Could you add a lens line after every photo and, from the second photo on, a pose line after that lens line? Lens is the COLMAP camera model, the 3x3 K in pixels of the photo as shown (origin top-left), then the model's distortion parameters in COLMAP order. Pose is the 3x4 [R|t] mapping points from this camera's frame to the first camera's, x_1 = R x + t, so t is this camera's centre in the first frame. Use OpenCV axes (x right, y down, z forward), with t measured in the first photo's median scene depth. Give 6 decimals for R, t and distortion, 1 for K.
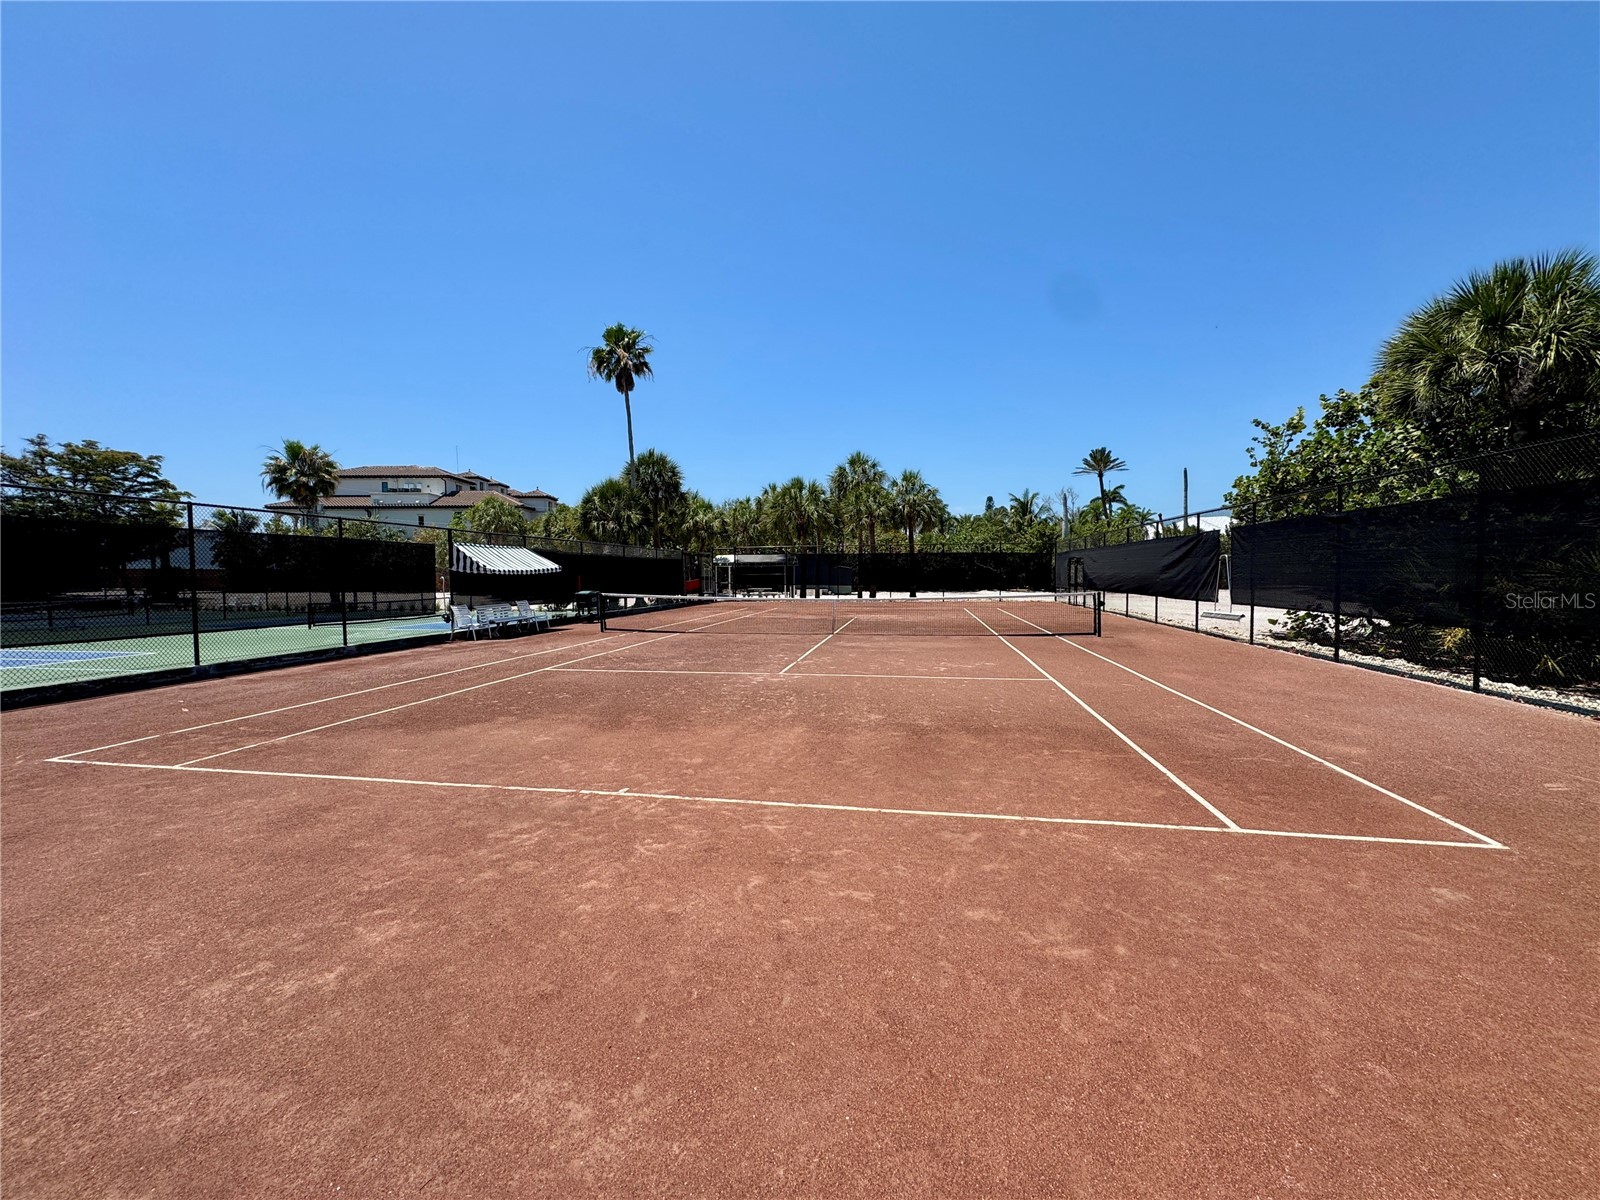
lens RADIAL K [[642.2, 0, 804.5], [0, 642.2, 600.4], [0, 0, 1]] dist [-0.000392, -0.000172]
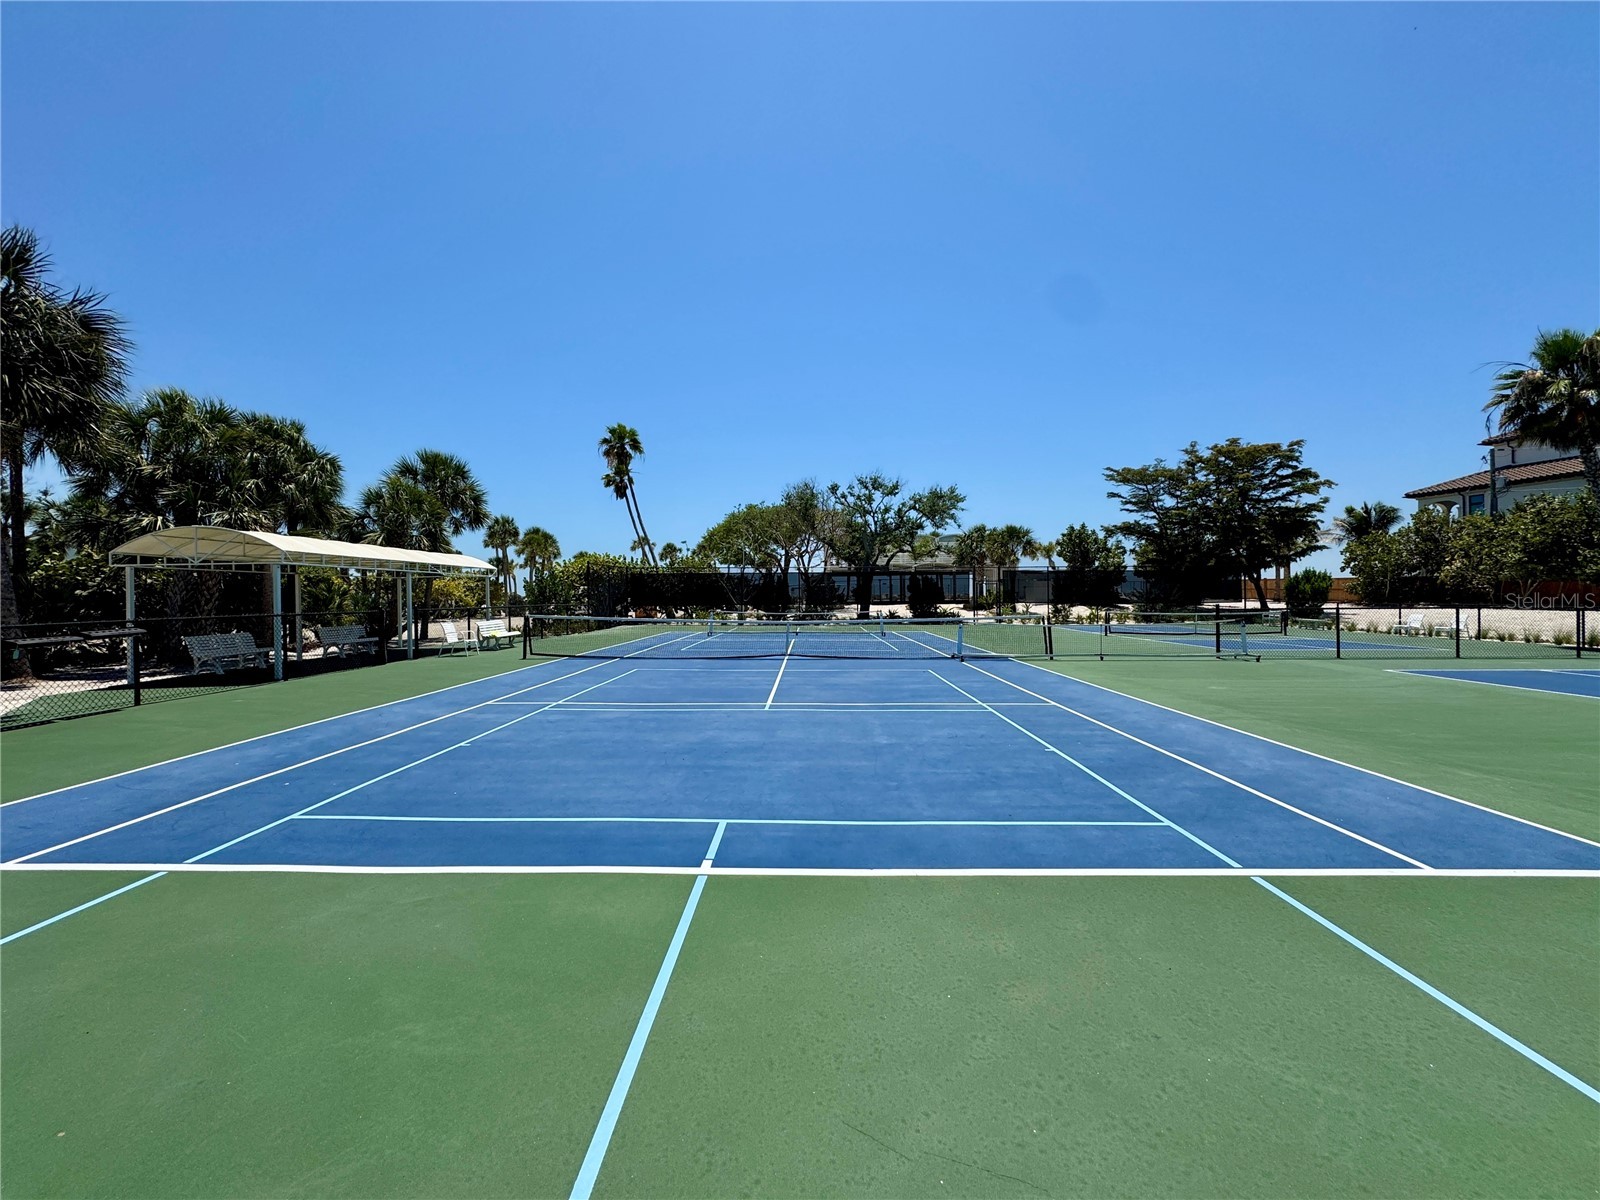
lens RADIAL K [[642.2, 0, 802.5], [0, 642.2, 595.9], [0, 0, 1]] dist [-0.000392, -0.000172]
pose [[0.162316, 0.014547, -0.986632, -0.304035], [-0.034313, 0.999370, 0.009090, -0.010473], [0.986142, 0.032379, 0.162713, 0.249455]]
